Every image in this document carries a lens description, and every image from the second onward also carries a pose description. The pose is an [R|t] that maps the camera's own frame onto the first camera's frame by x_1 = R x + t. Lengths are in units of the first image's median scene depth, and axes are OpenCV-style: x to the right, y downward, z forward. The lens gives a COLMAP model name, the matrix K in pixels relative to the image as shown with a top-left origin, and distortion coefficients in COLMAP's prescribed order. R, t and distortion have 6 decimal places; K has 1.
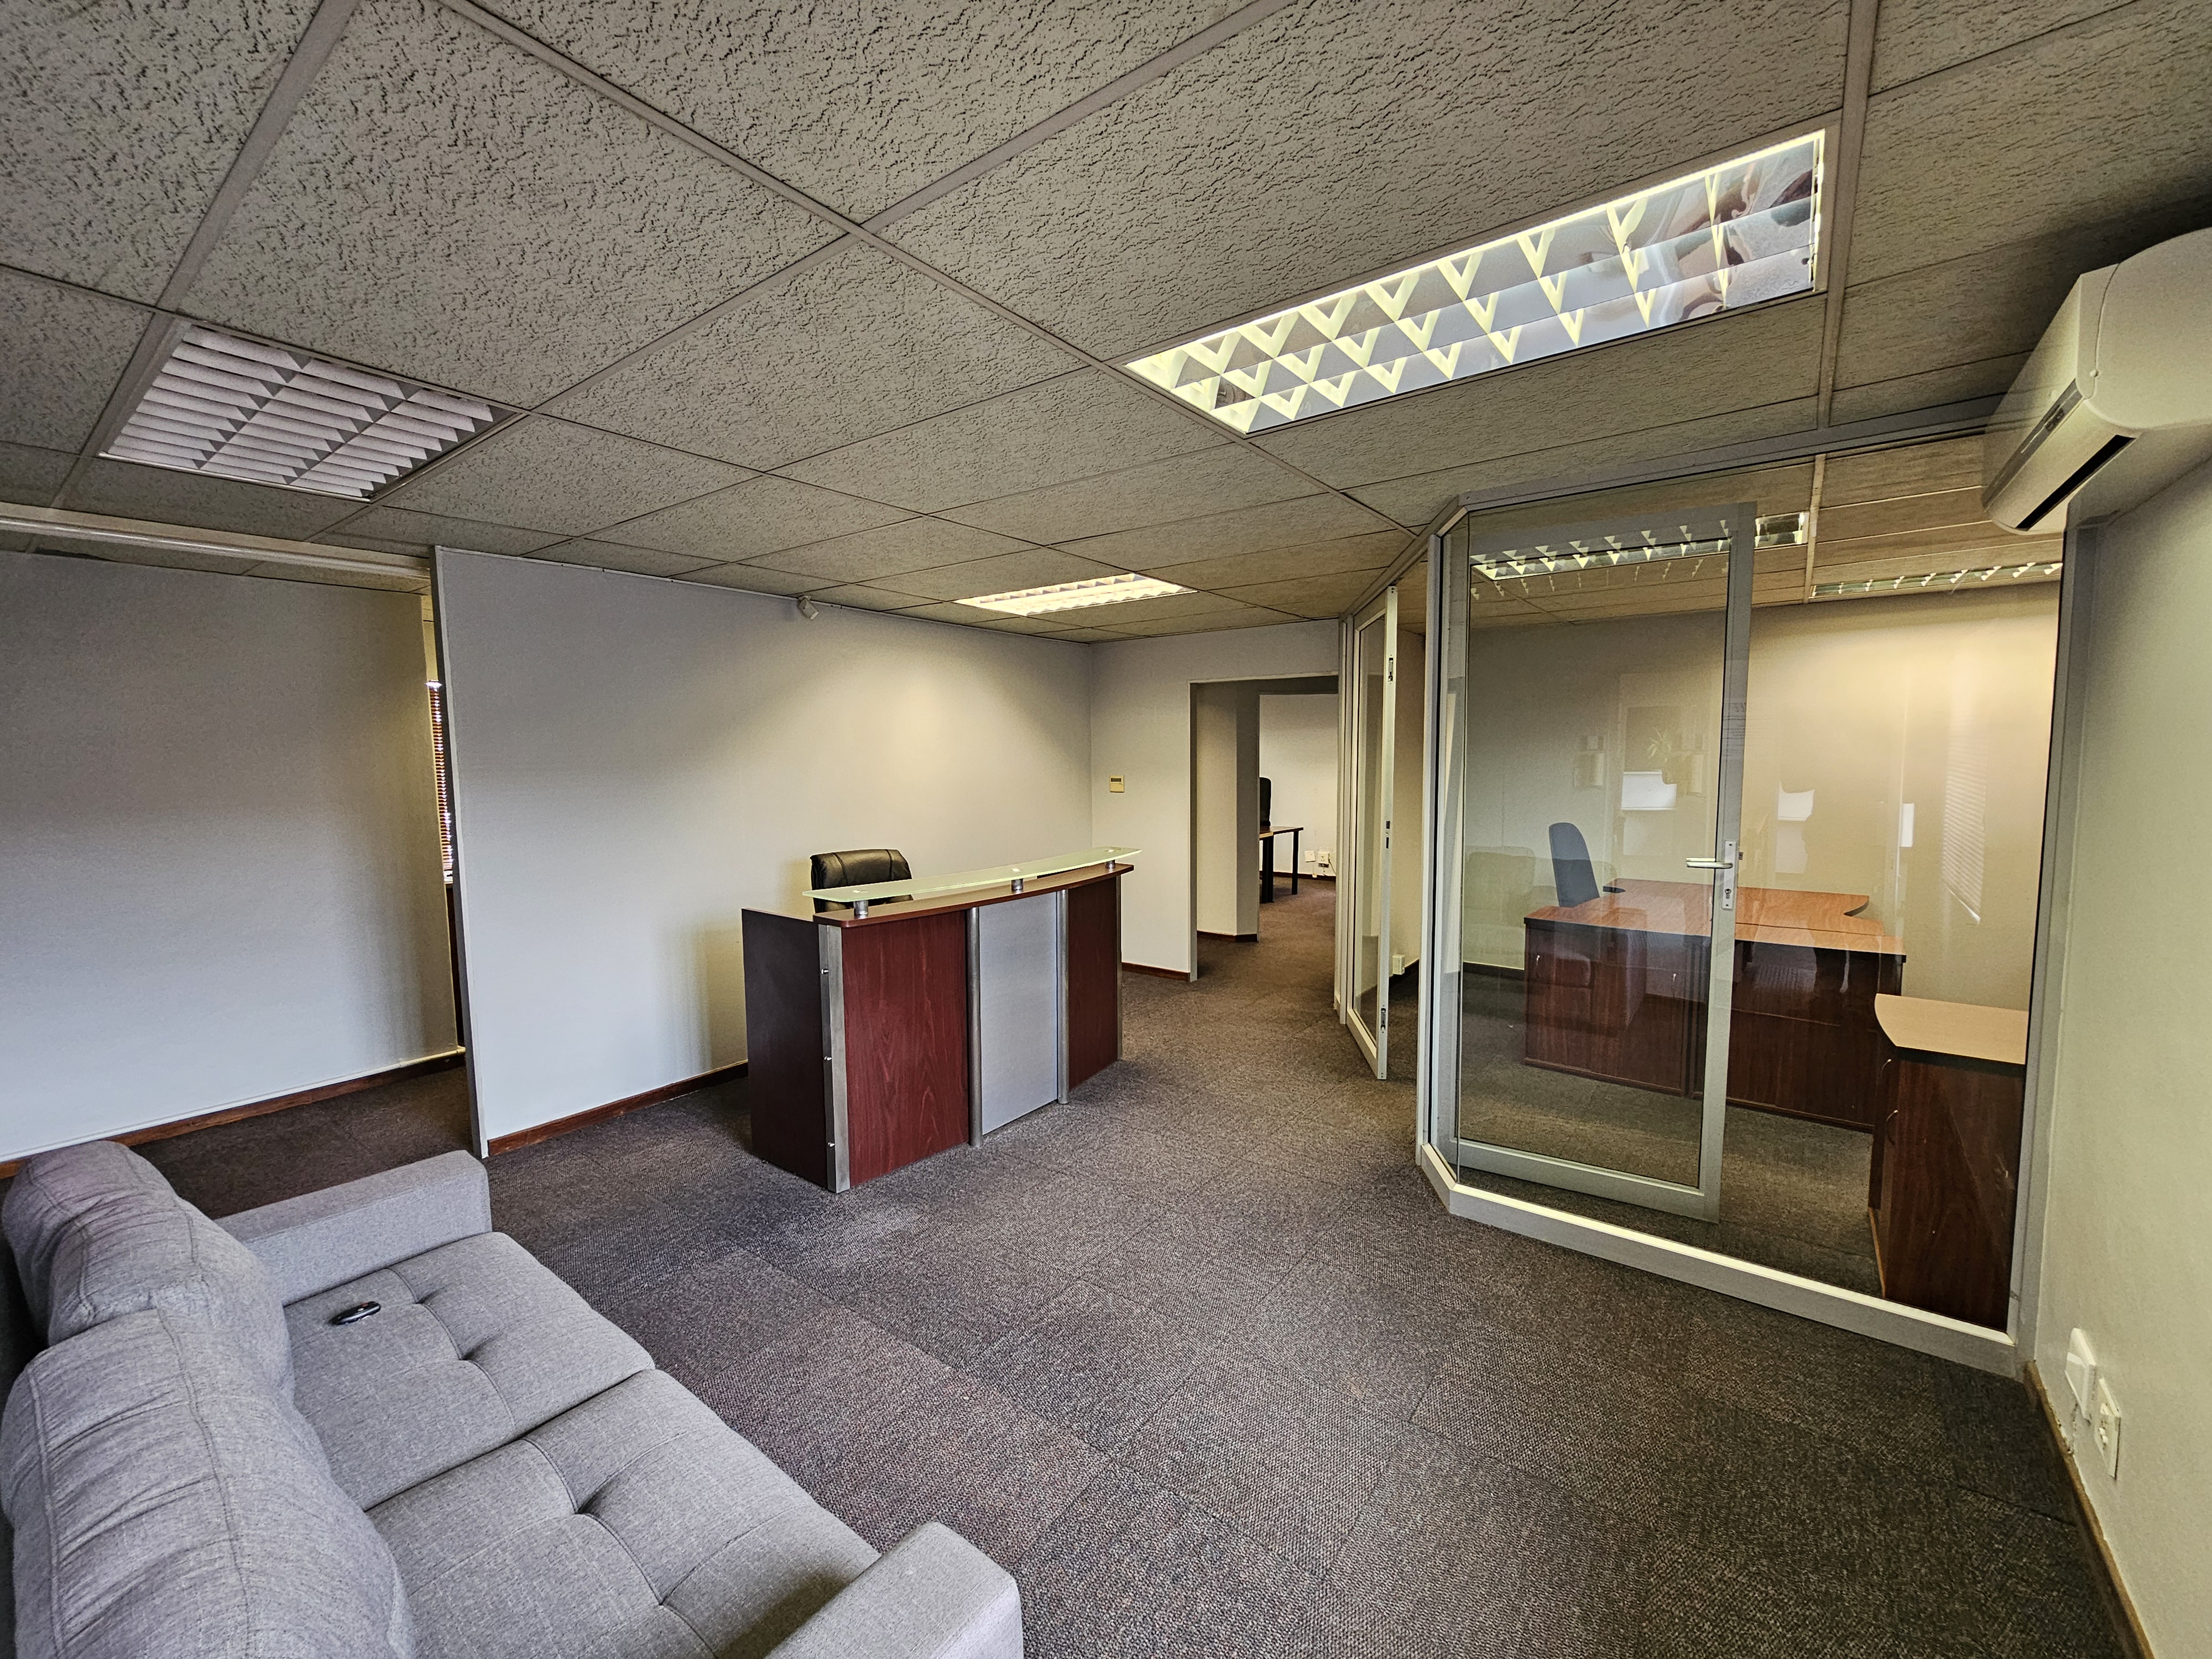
lens RADIAL K [[905.8, 0, 1104.9], [0, 905.8, 827.9], [0, 0, 1]] dist [-0.005739, -0.000589]
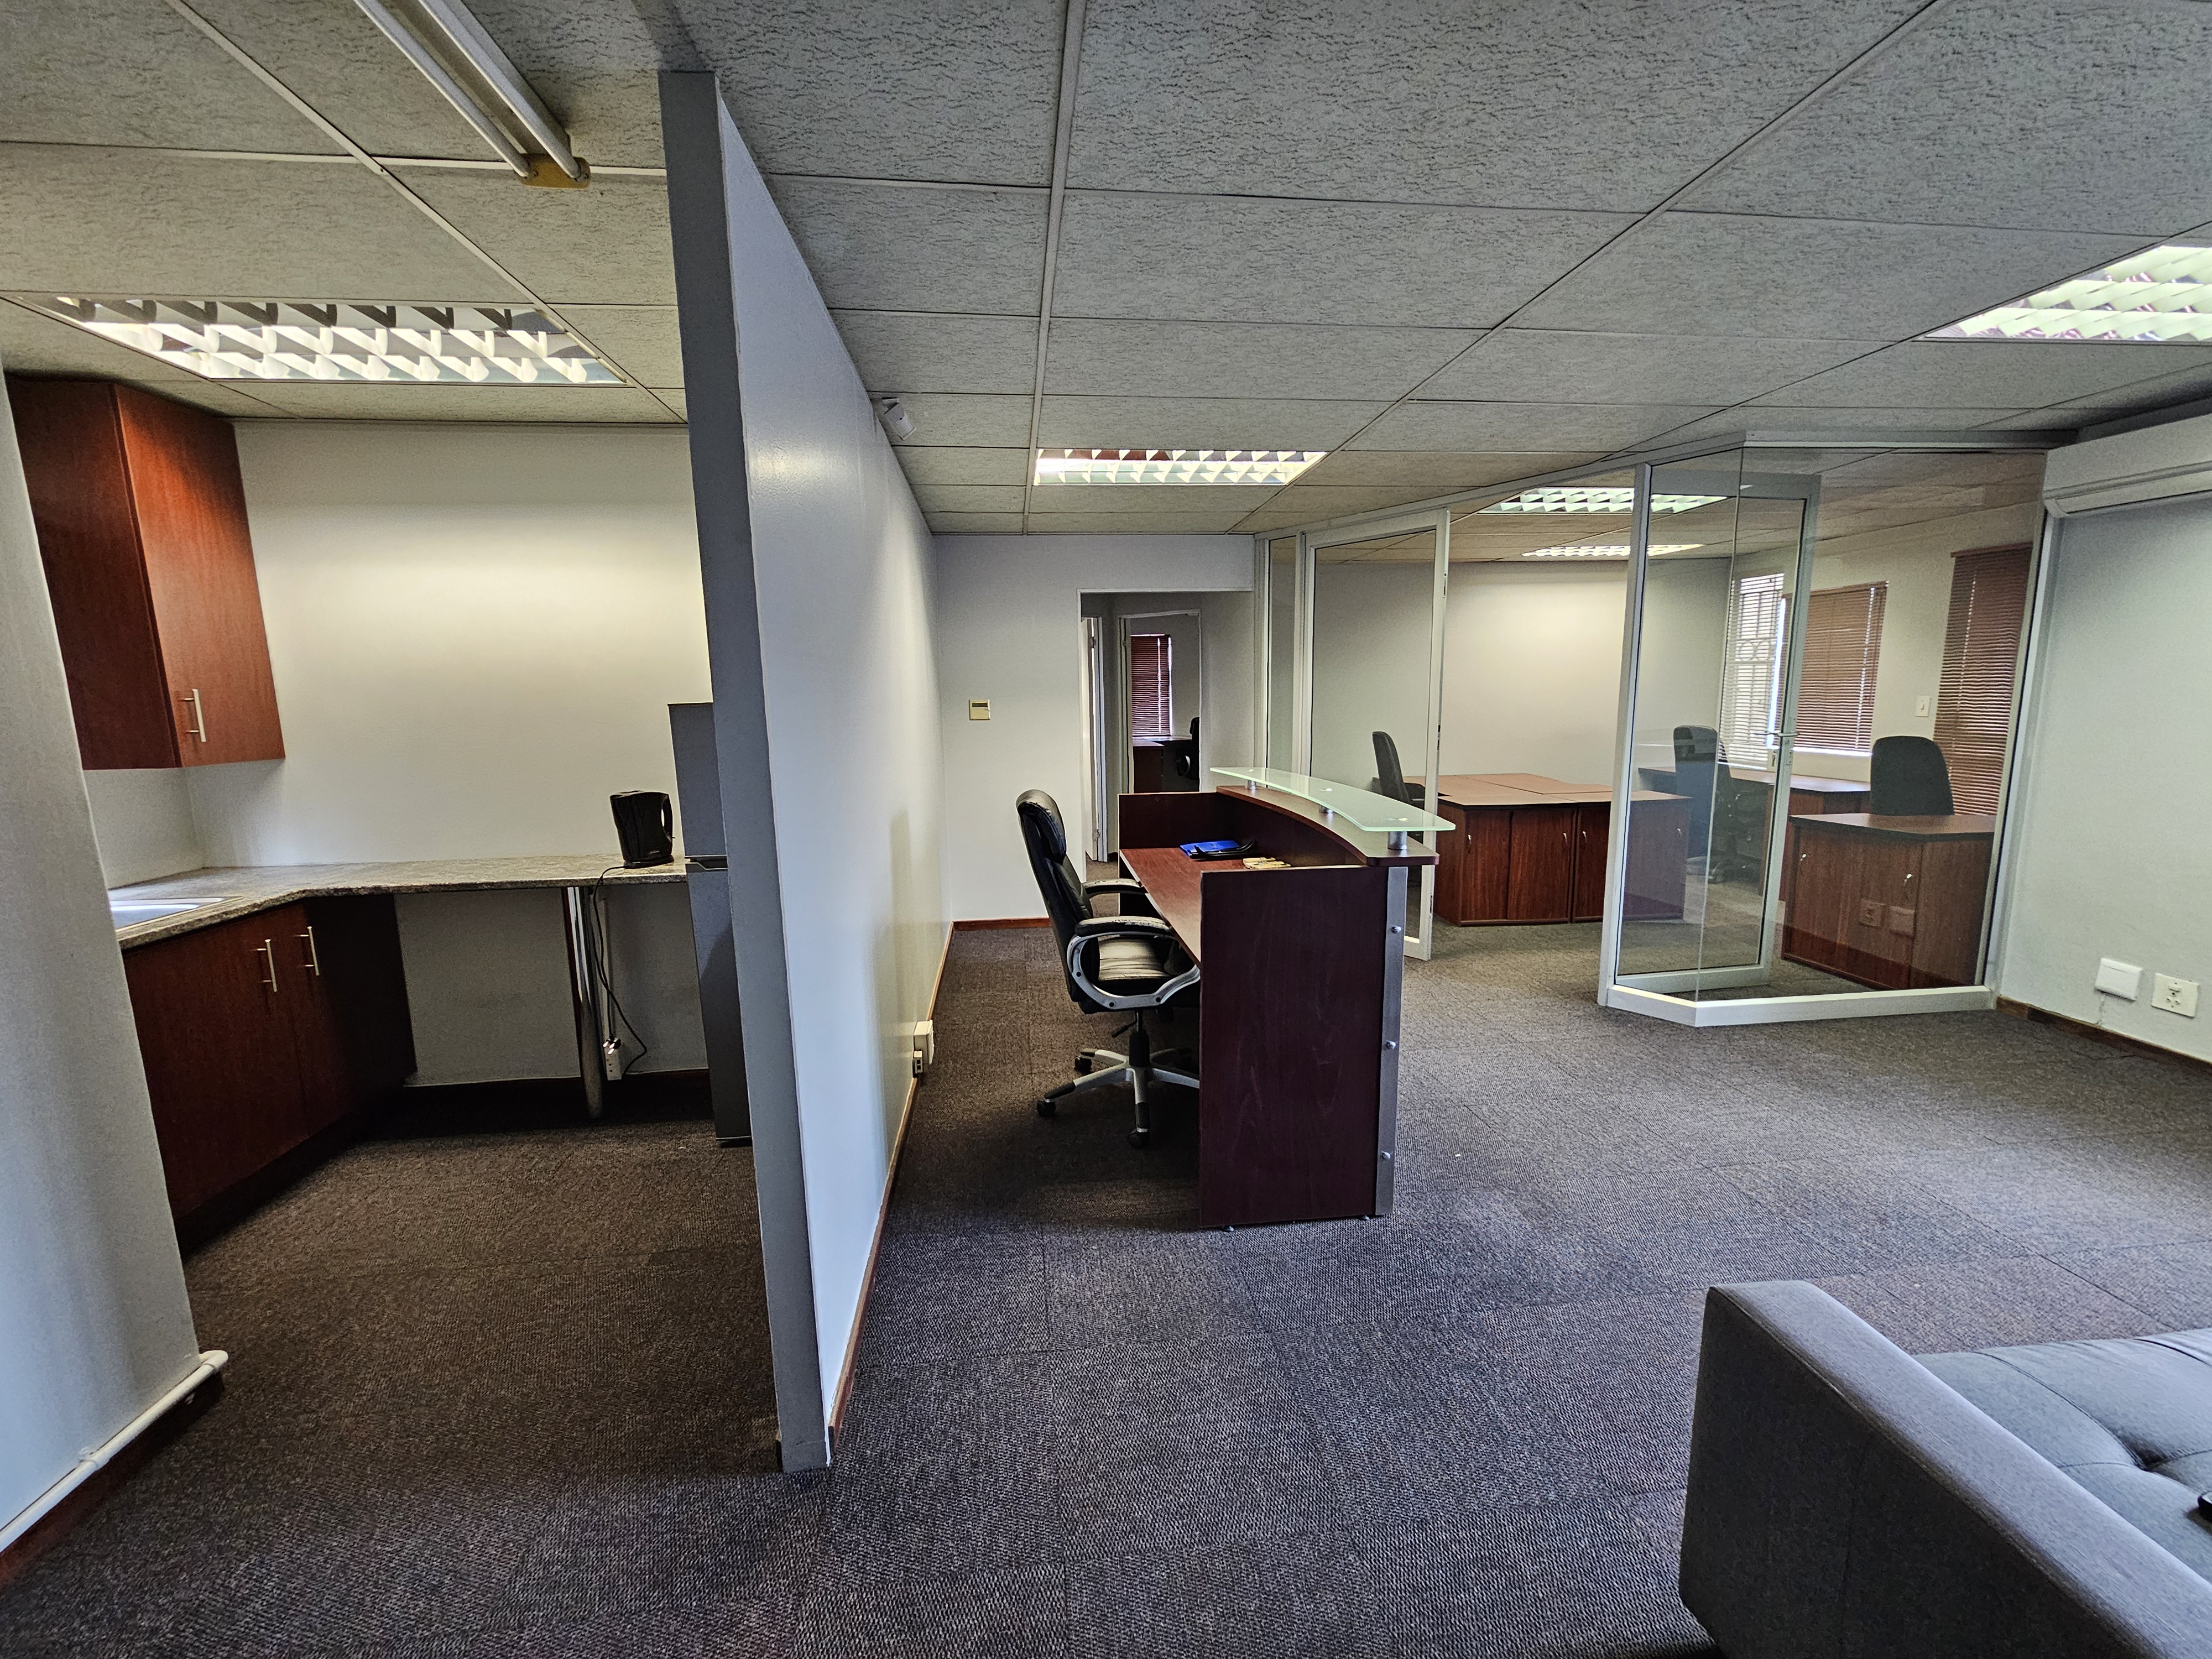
lens RADIAL K [[905.8, 0, 1114.1], [0, 905.8, 836.6], [0, 0, 1]] dist [-0.005739, -0.000589]
pose [[0.726069, -0.112910, 0.678289, -0.960802], [0.066928, 0.993347, 0.093713, -0.004641], [-0.684357, -0.022646, 0.728795, 0.611102]]
